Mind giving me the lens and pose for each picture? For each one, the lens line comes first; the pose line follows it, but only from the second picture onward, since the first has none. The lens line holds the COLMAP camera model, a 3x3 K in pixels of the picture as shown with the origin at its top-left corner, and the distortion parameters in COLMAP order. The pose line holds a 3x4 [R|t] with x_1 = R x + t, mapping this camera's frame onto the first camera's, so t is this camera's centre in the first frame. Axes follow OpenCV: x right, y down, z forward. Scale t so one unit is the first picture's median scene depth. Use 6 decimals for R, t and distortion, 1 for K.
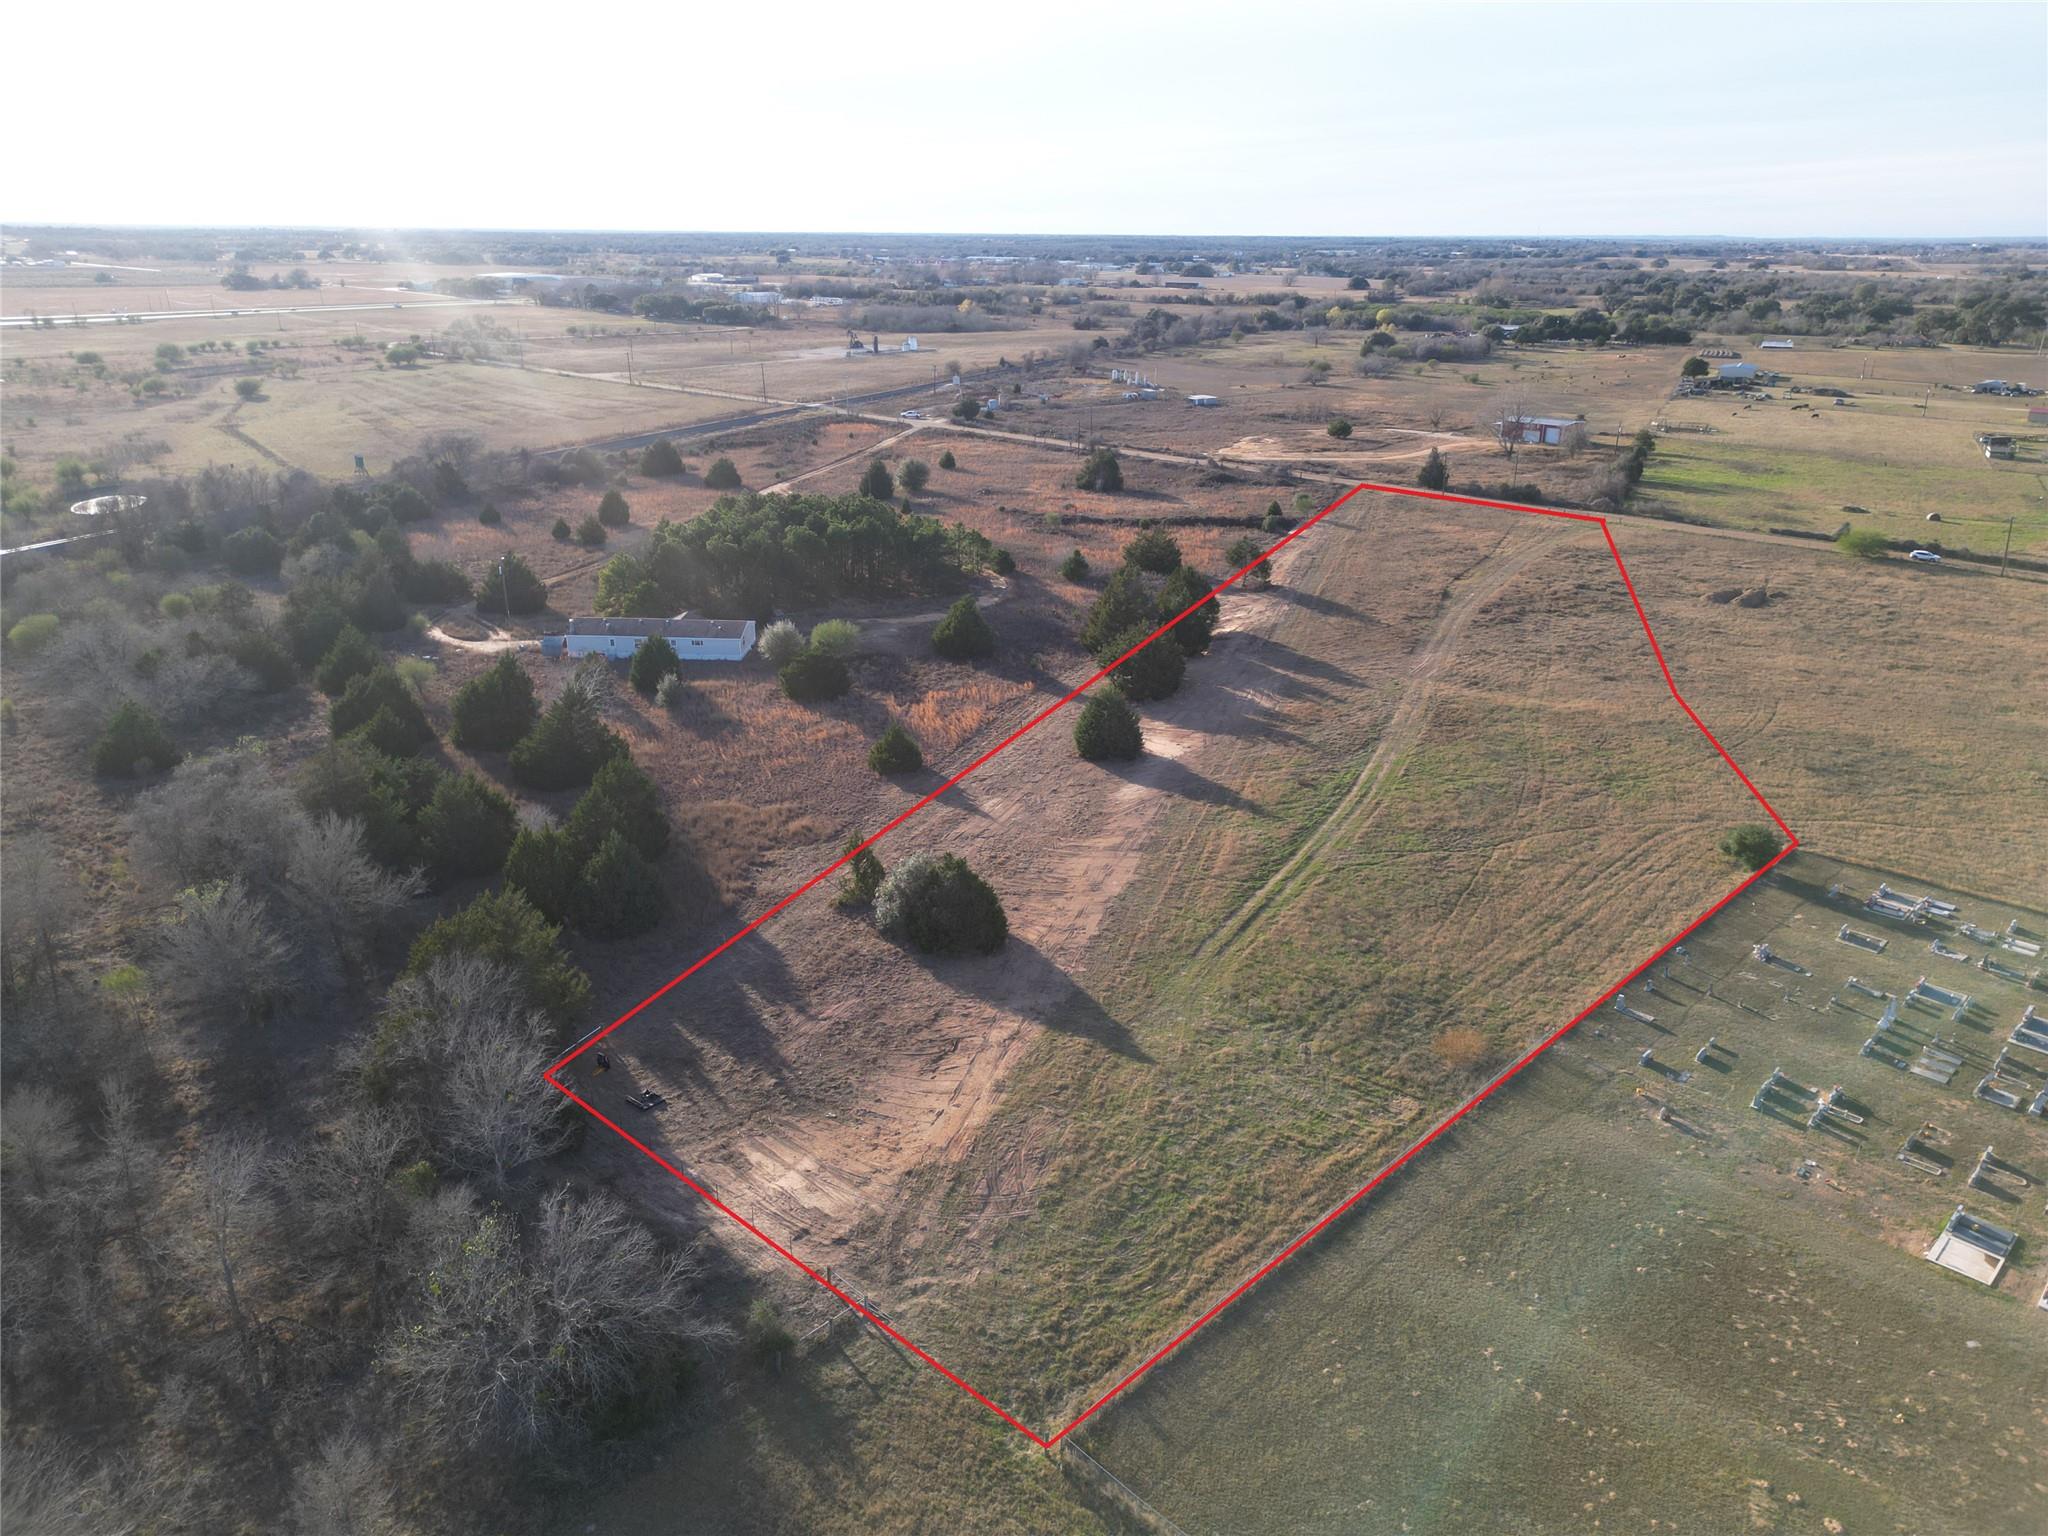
lens RADIAL K [[1426.4, 0, 1024.0], [0, 1426.4, 768.0], [0, 0, 1]] dist [0.068358, -0.063415]
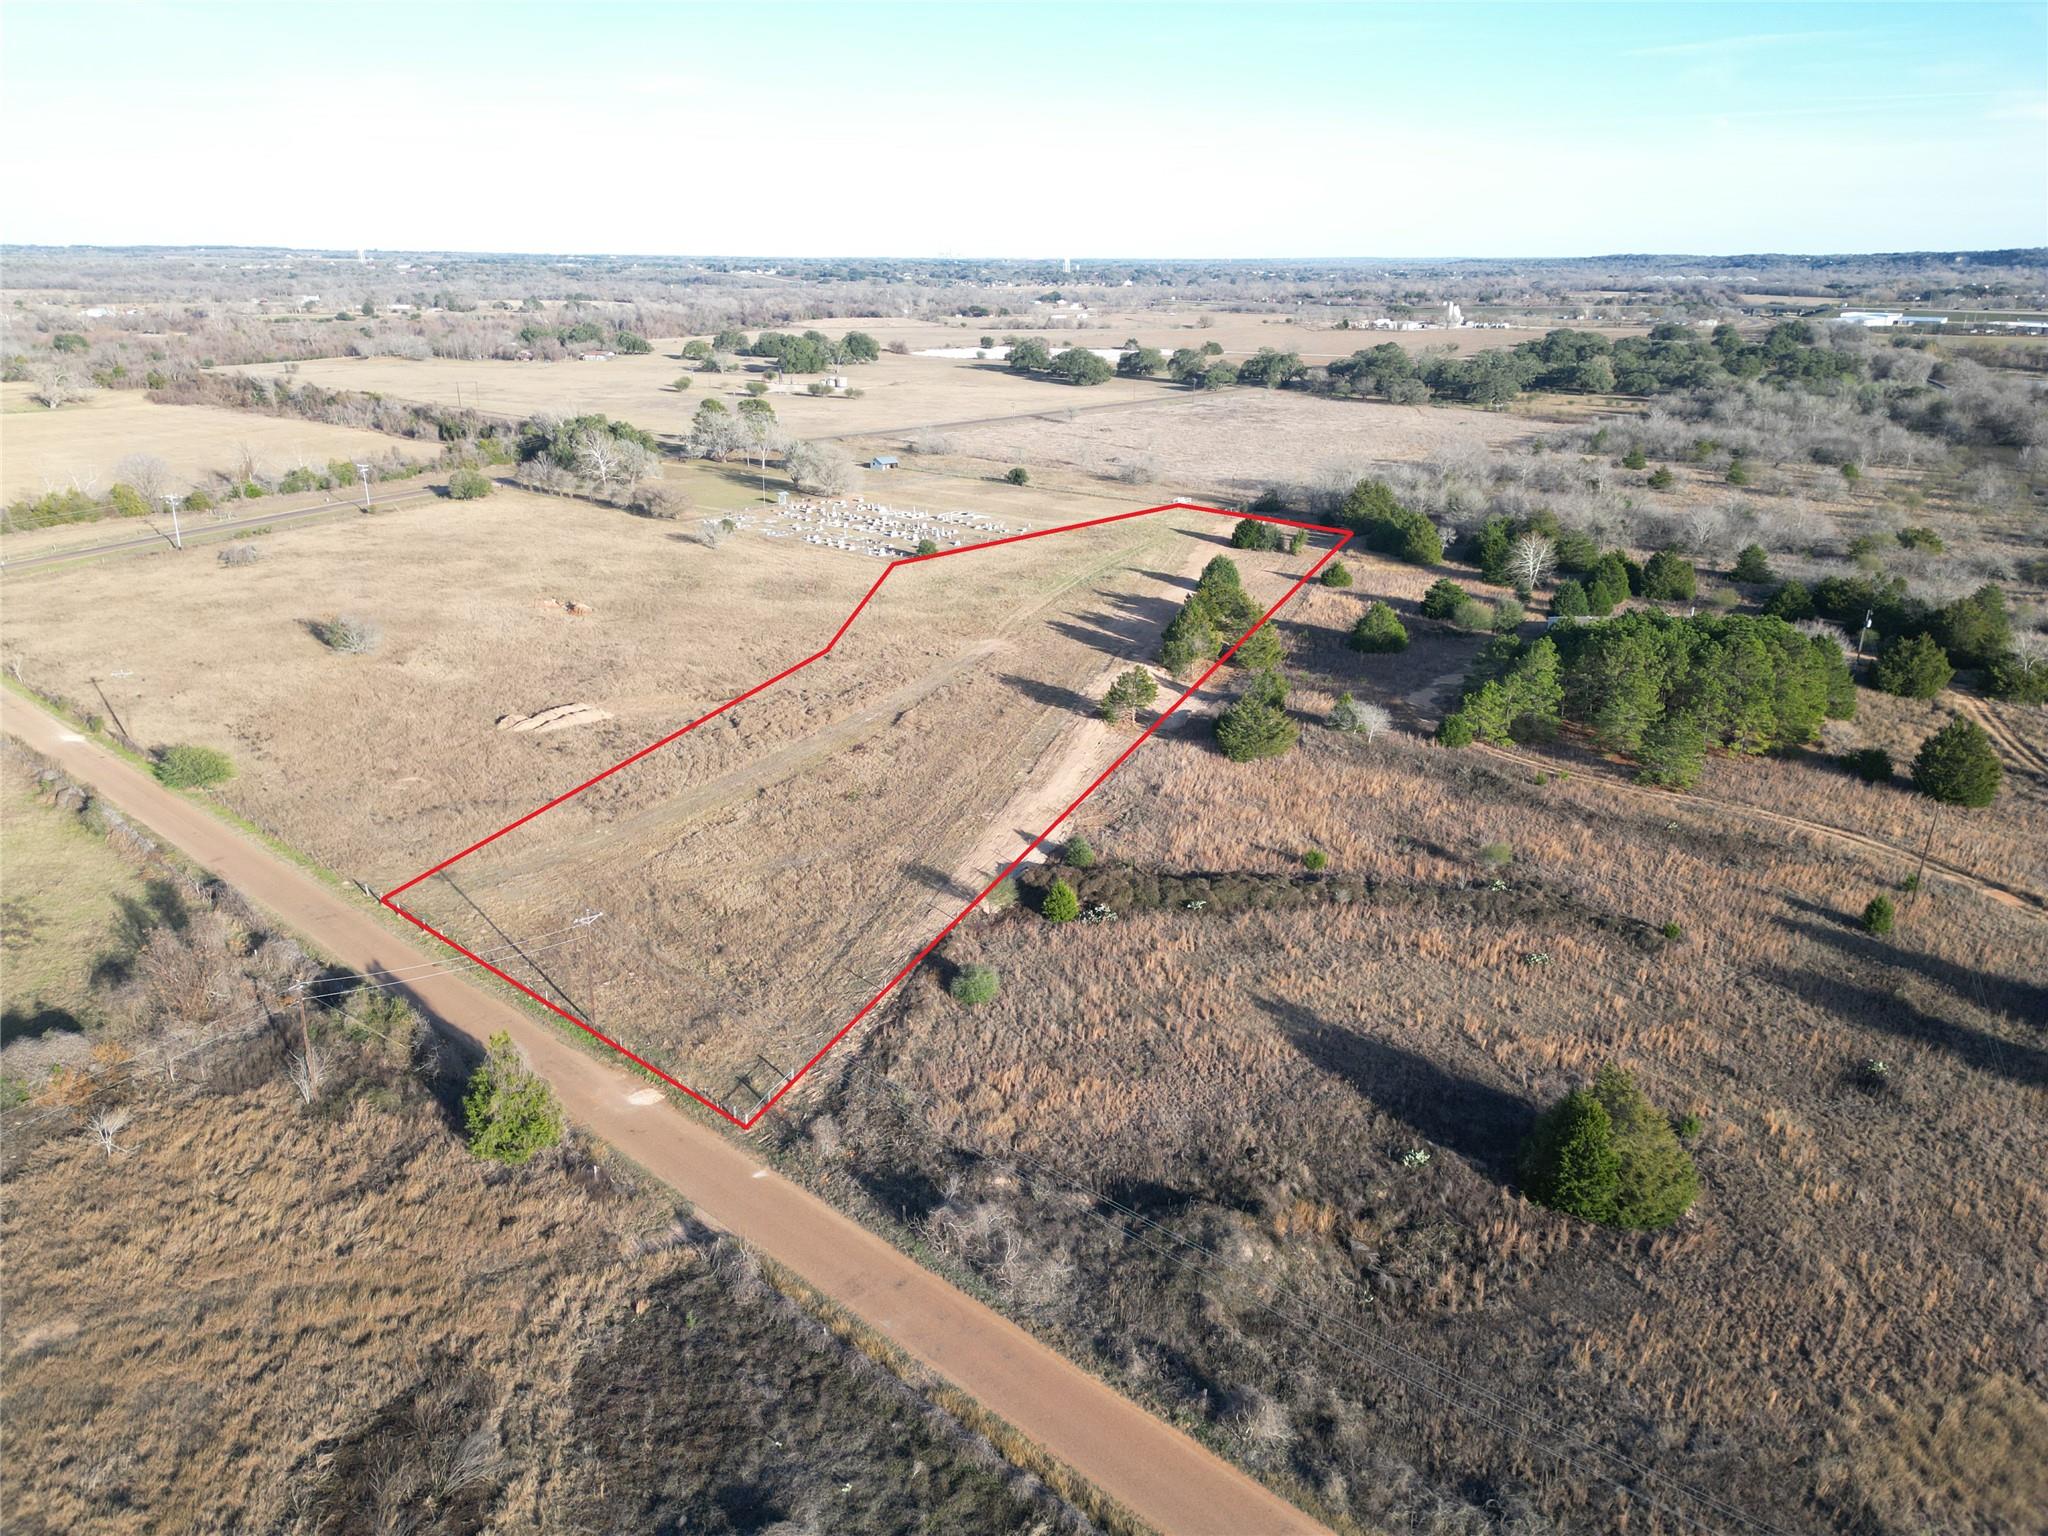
lens RADIAL K [[1426.4, 0, 1024.0], [0, 1426.4, 768.0], [0, 0, 1]] dist [0.068358, -0.063415]
pose [[-0.999100, 0.006491, -0.041914, 0.490864], [-0.021897, 0.767395, 0.640800, -1.267180], [0.036324, 0.641142, -0.766563, 3.267268]]
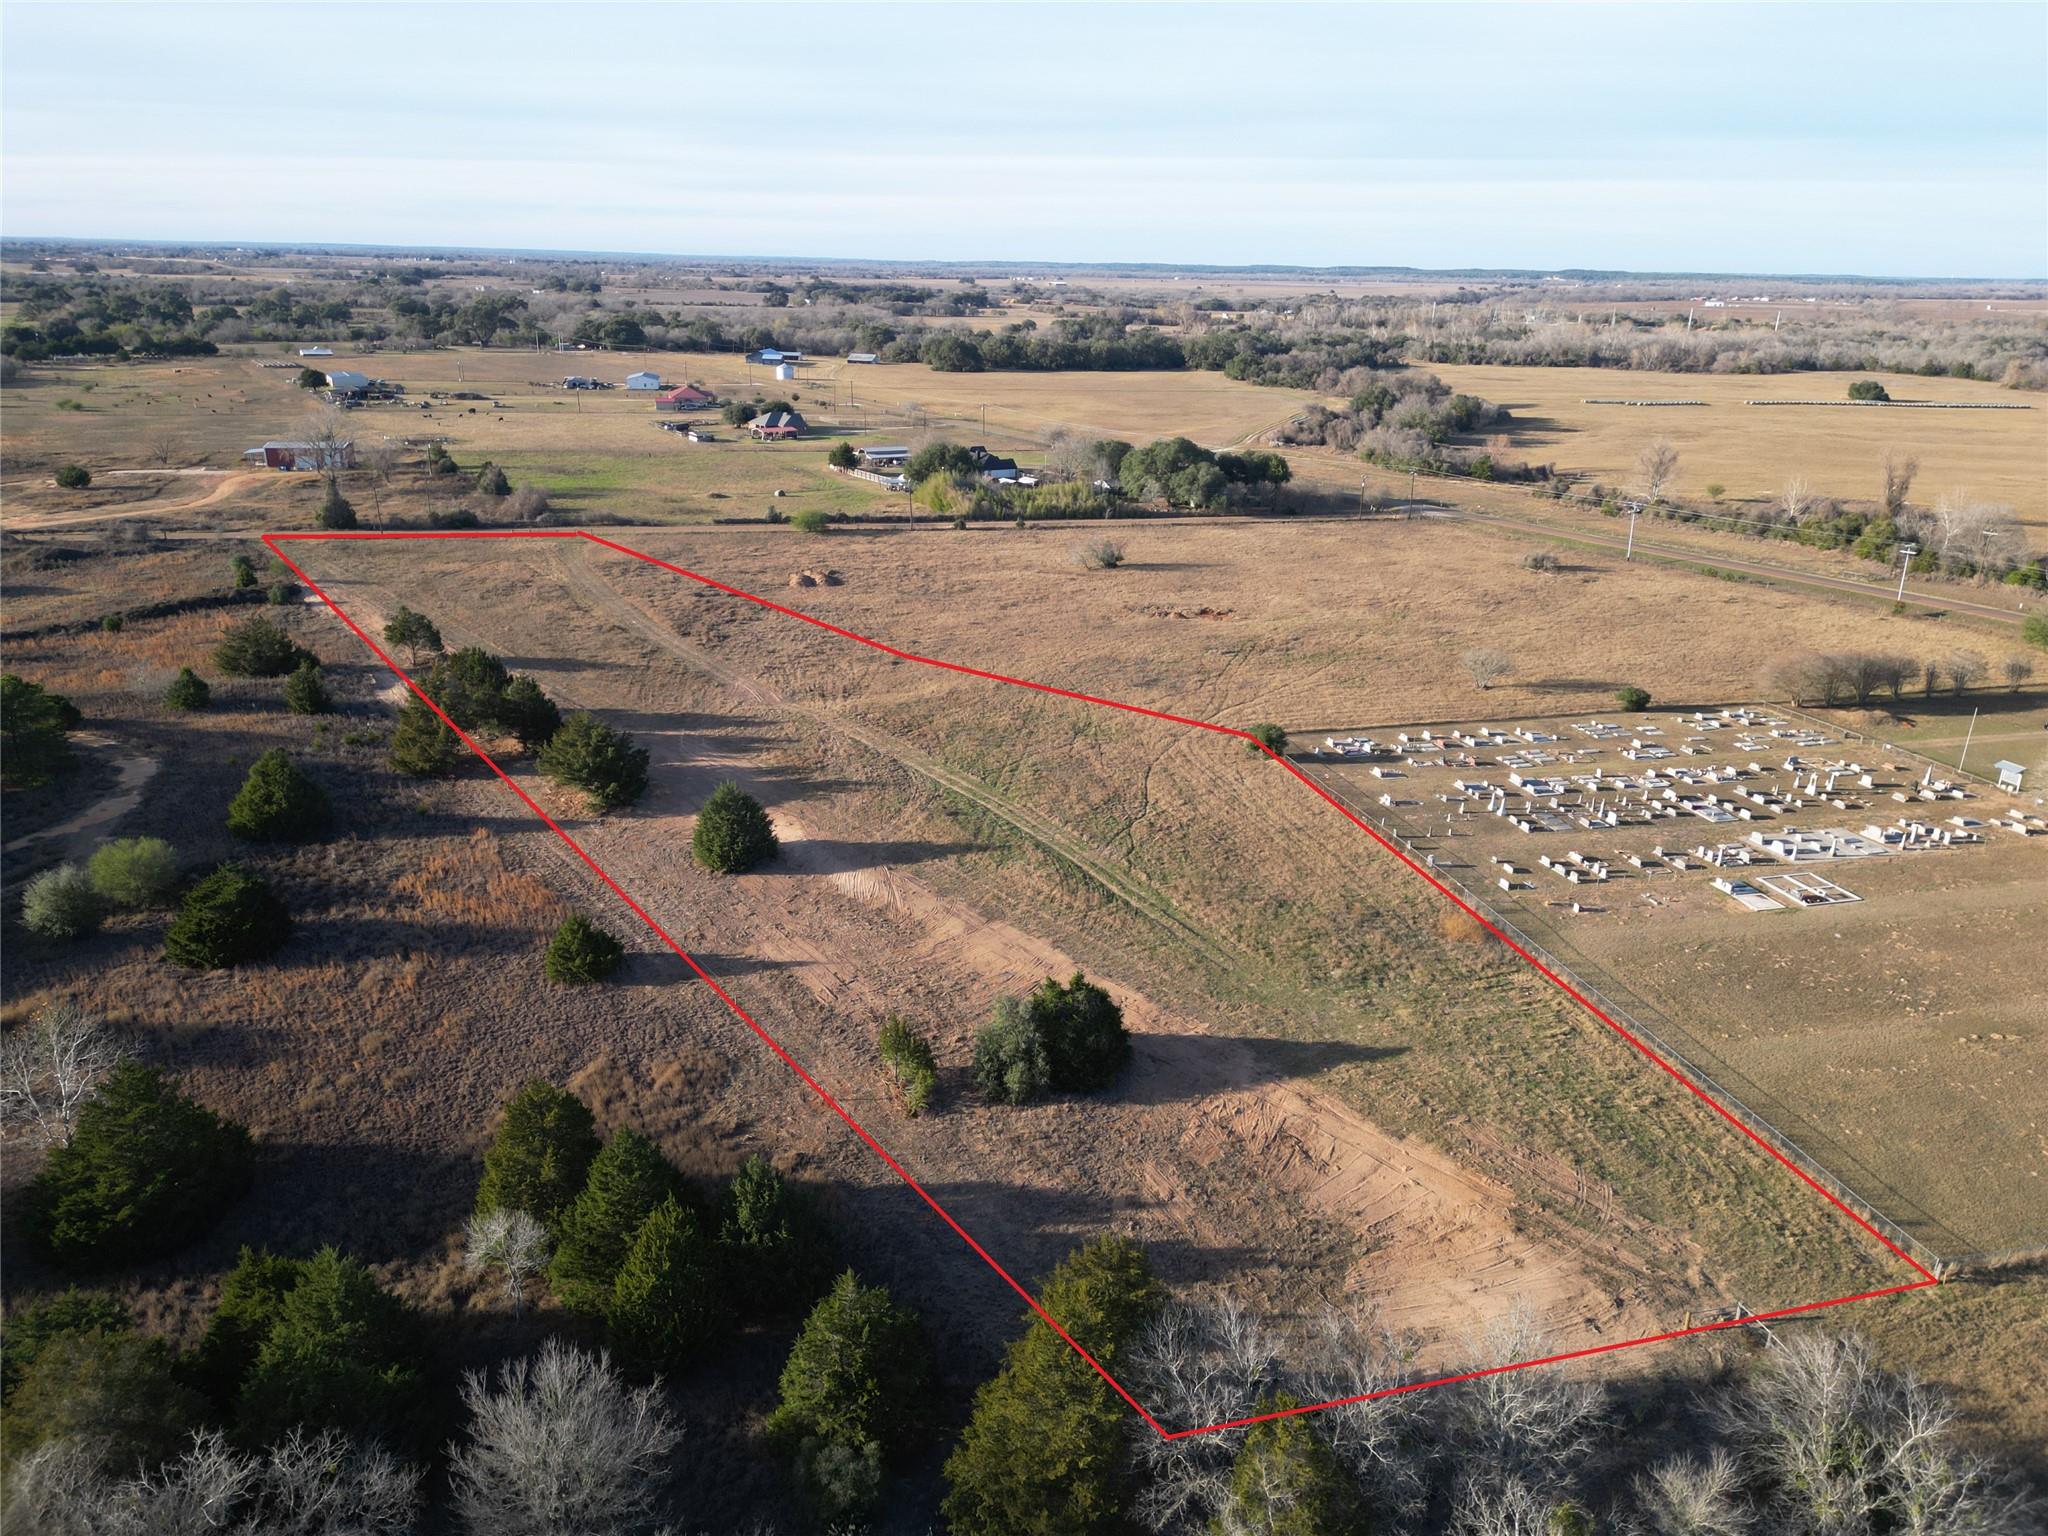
lens RADIAL K [[1426.4, 0, 1024.0], [0, 1426.4, 768.0], [0, 0, 1]] dist [0.068358, -0.063415]
pose [[0.511975, -0.280591, 0.811881, -0.710629], [0.281733, 0.947715, 0.149874, -0.190932], [-0.811485, 0.152002, 0.564258, 0.492984]]
